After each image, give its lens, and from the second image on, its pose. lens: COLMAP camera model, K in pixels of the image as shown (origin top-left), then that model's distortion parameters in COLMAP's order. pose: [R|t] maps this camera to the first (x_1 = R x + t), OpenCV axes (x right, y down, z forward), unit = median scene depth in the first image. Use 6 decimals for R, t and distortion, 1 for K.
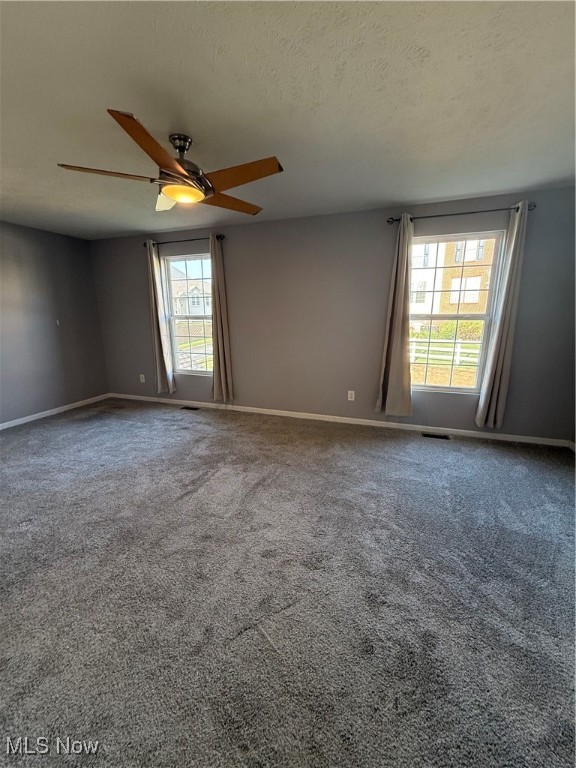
lens RADIAL K [[303.5, 0, 288.7], [0, 303.5, 385.3], [0, 0, 1]] dist [-0.000681, 0.000247]
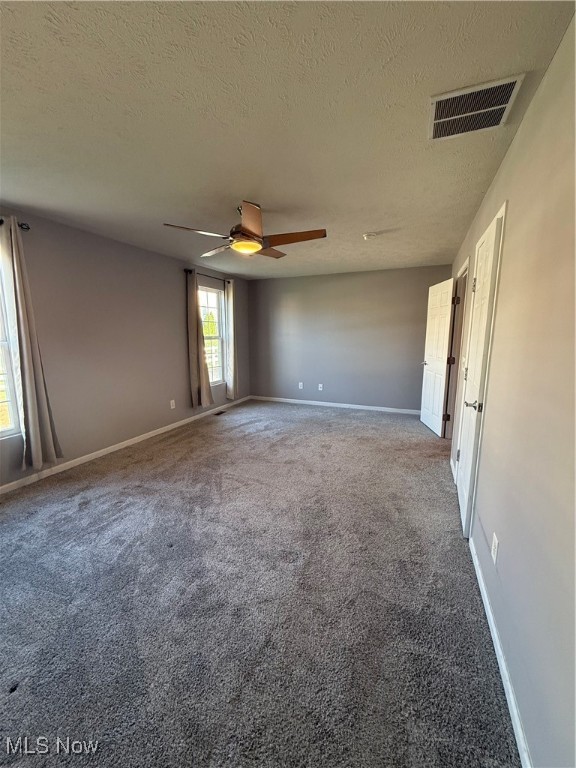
lens RADIAL K [[303.5, 0, 288.3], [0, 303.5, 380.0], [0, 0, 1]] dist [-0.000681, 0.000247]
pose [[0.073016, -0.144187, 0.986853, -1.084355], [0.233717, 0.964415, 0.123616, -0.115976], [-0.969559, 0.221618, 0.104117, 0.504343]]
